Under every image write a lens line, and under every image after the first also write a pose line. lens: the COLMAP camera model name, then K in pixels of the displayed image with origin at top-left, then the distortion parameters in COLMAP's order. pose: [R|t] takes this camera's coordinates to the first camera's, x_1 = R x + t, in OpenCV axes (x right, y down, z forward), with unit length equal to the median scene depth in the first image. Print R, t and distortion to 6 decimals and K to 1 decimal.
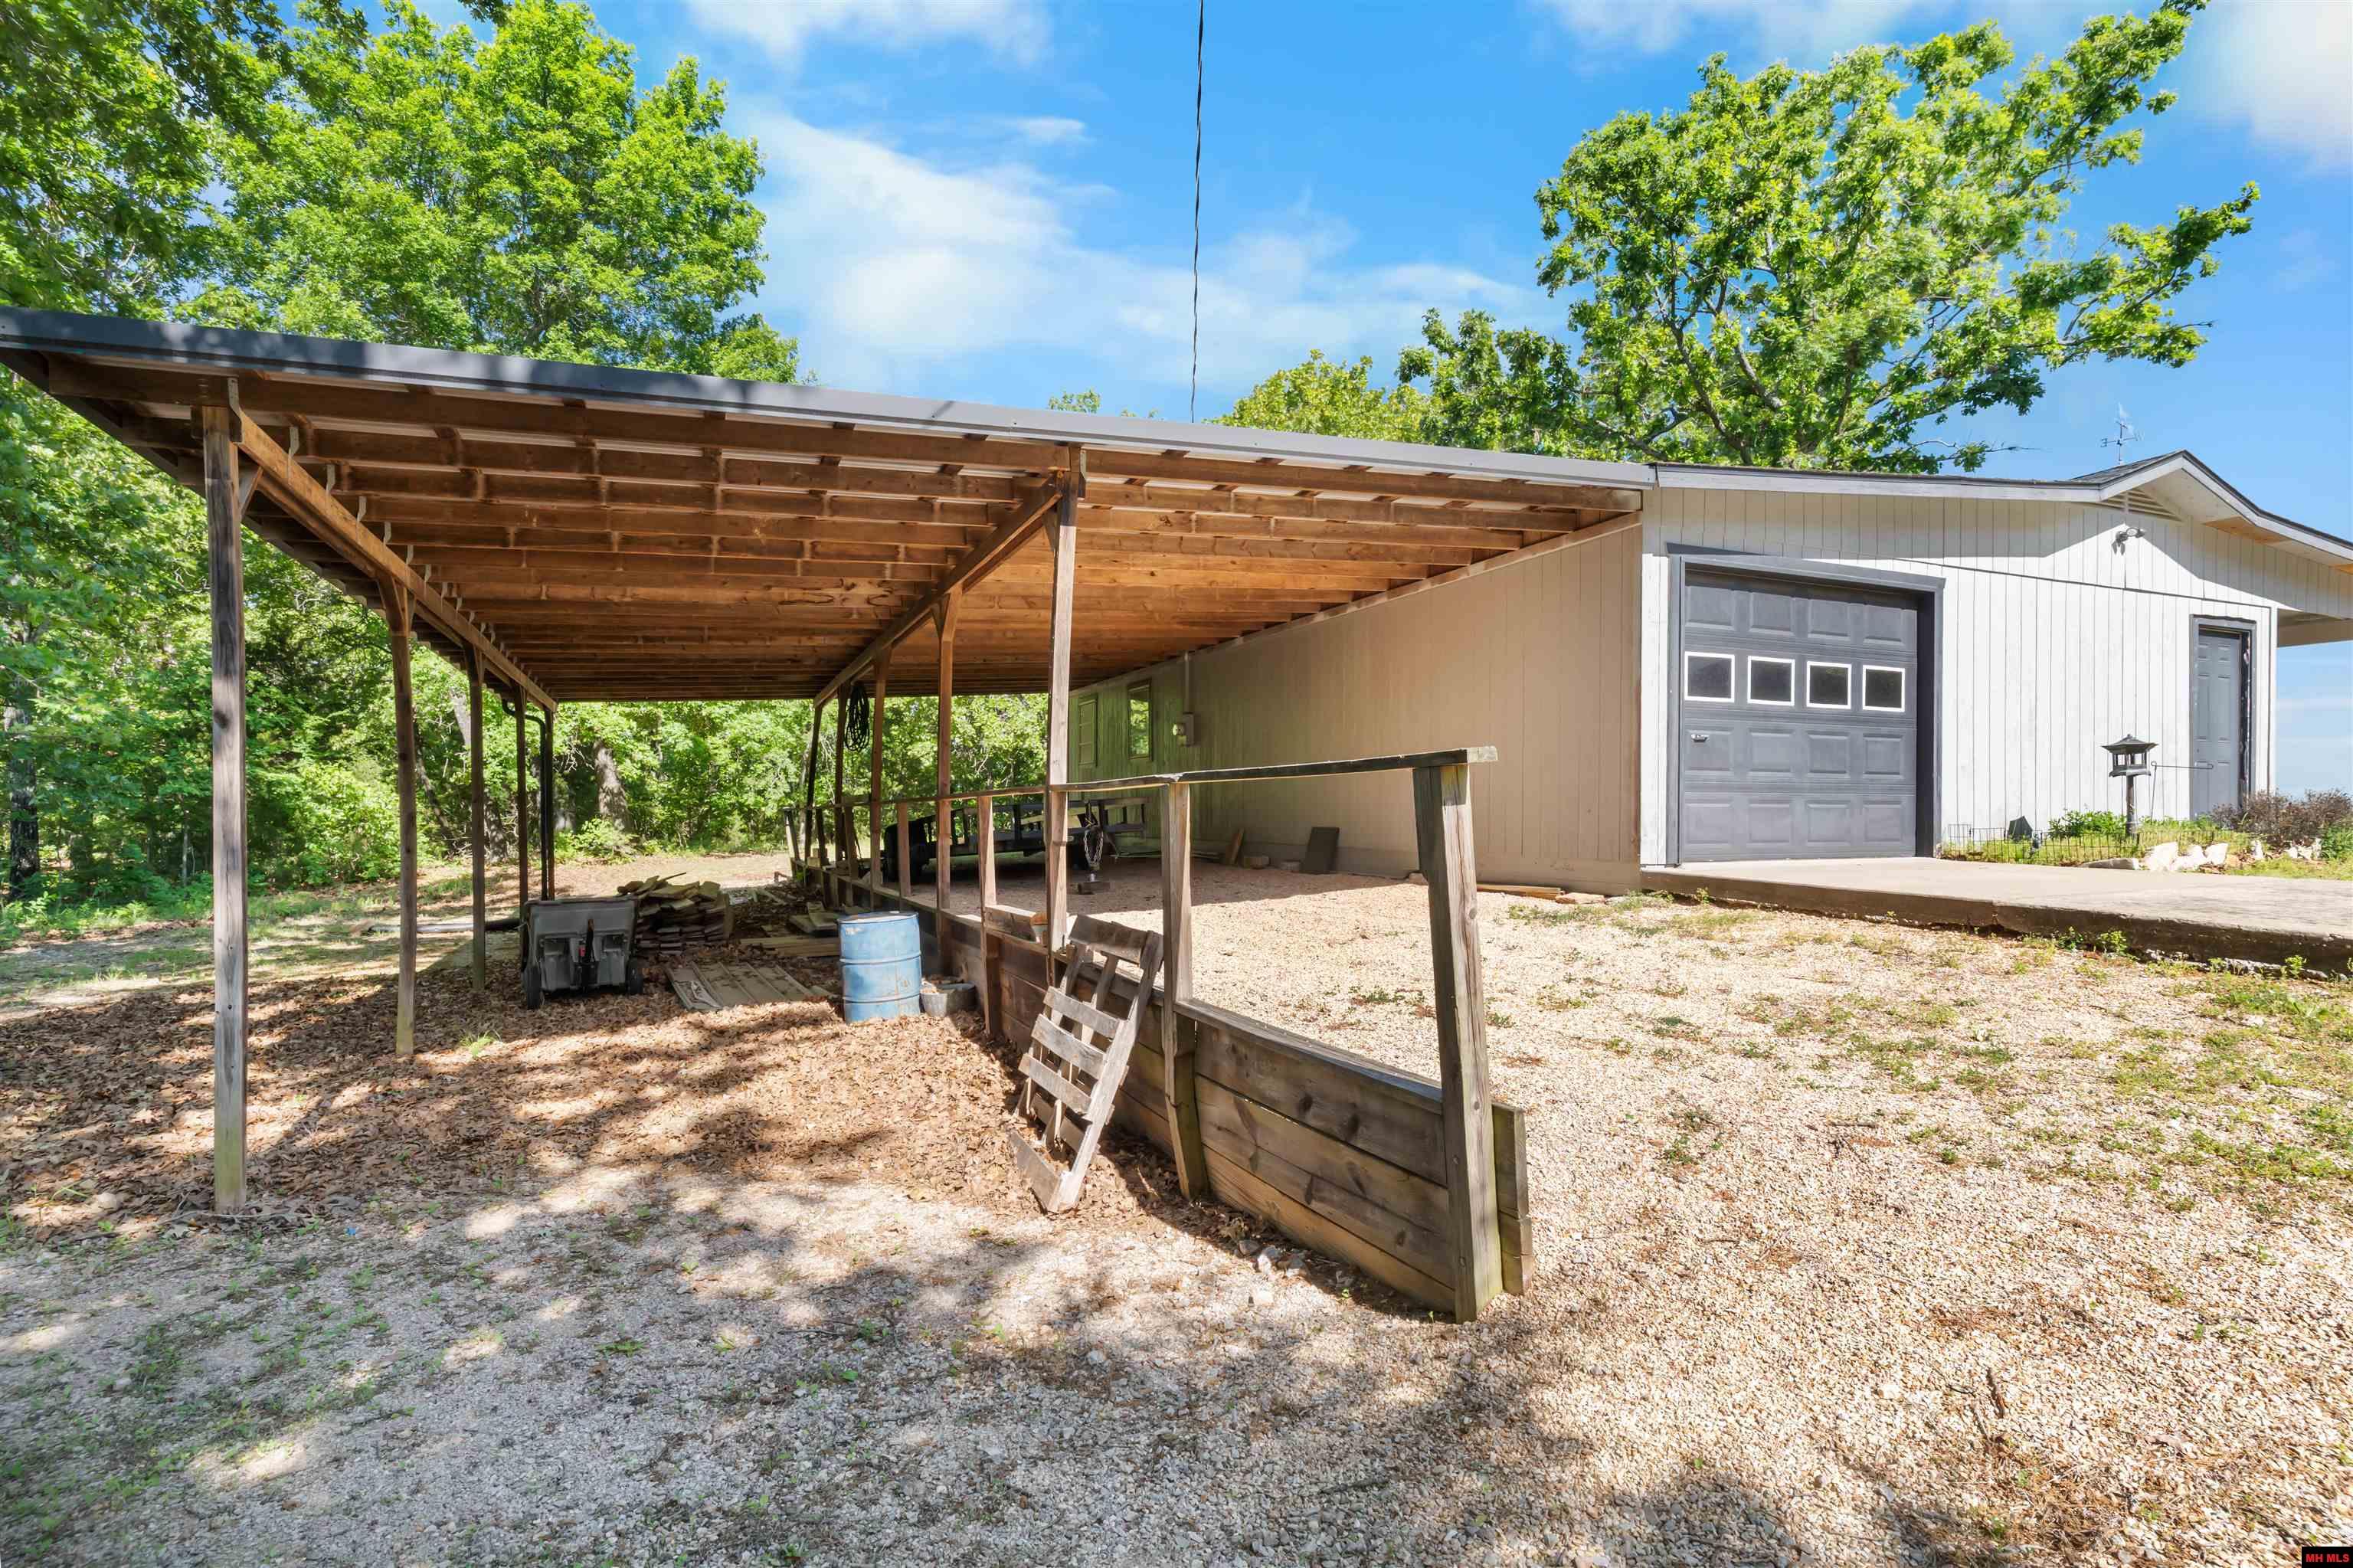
lens RADIAL K [[1130.3, 0, 1177.8], [0, 1130.3, 809.1], [0, 0, 1]] dist [-0.009912, -0.000469]
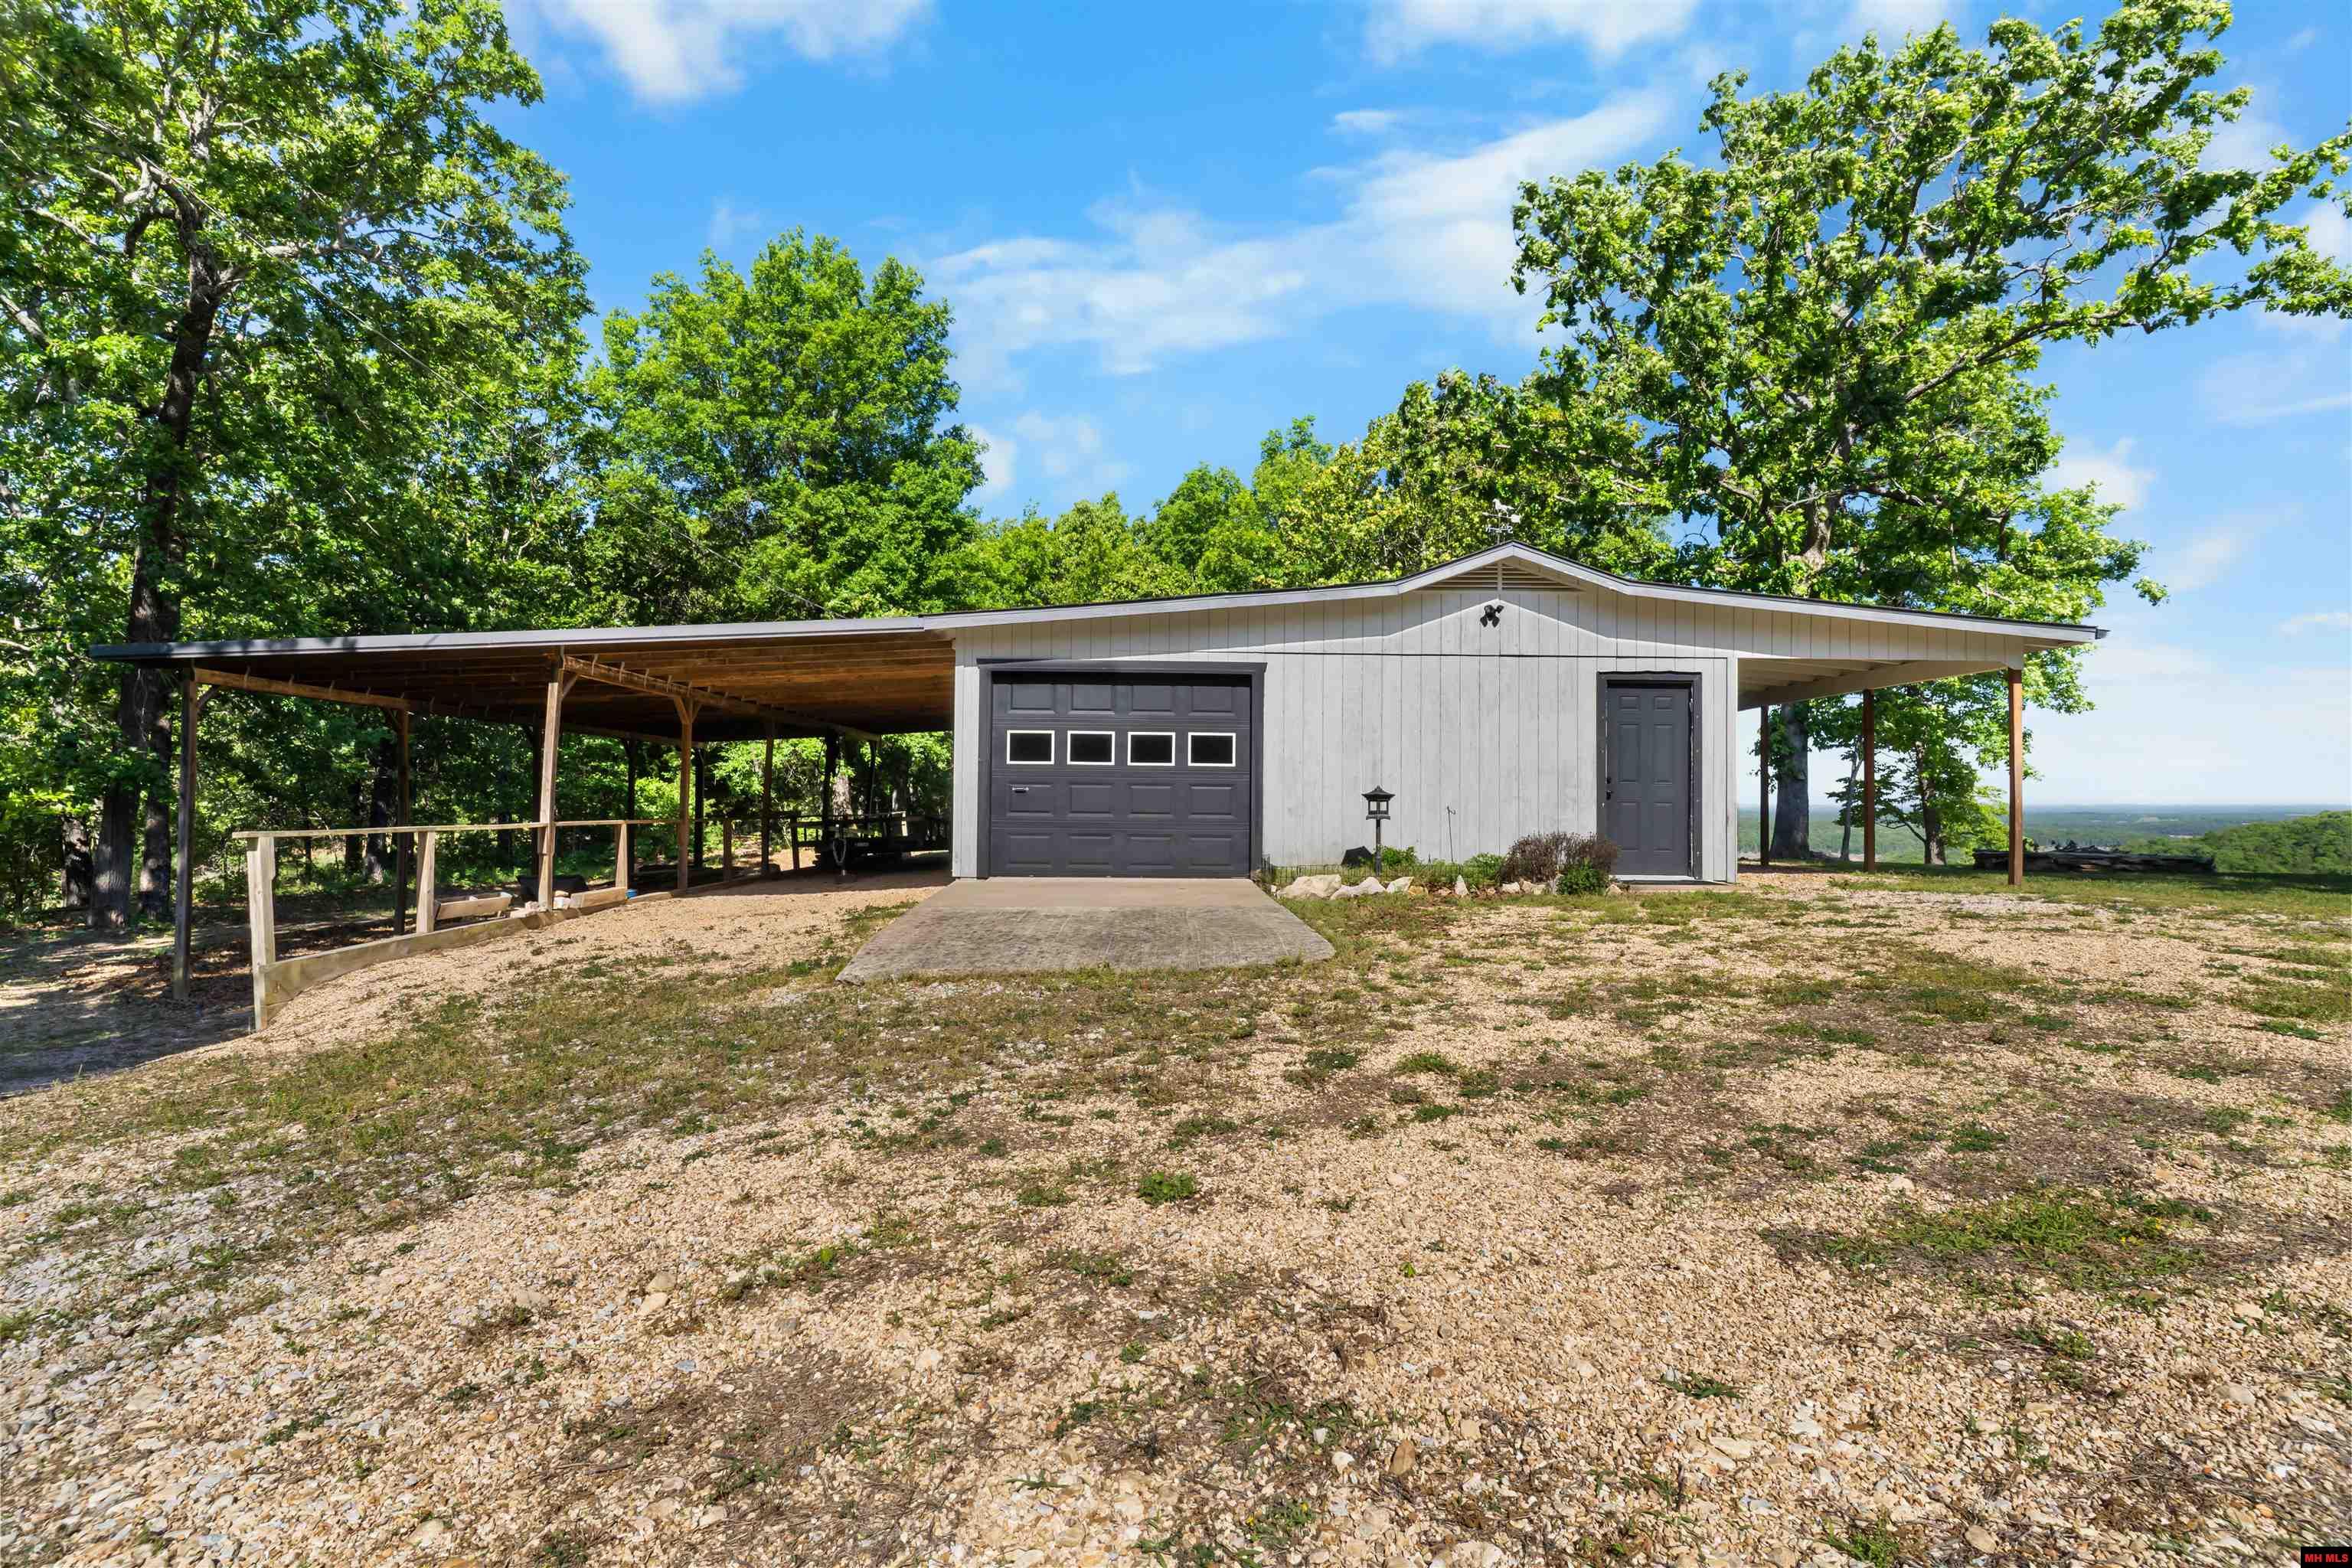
lens RADIAL K [[1129.8, 0, 1177.3], [0, 1129.8, 809.1], [0, 0, 1]] dist [-0.009912, -0.000469]
pose [[0.920758, 0.009645, -0.390015, 1.105511], [-0.010539, 0.999944, -0.000151, -0.037627], [0.389992, 0.004249, 0.920809, -0.216639]]
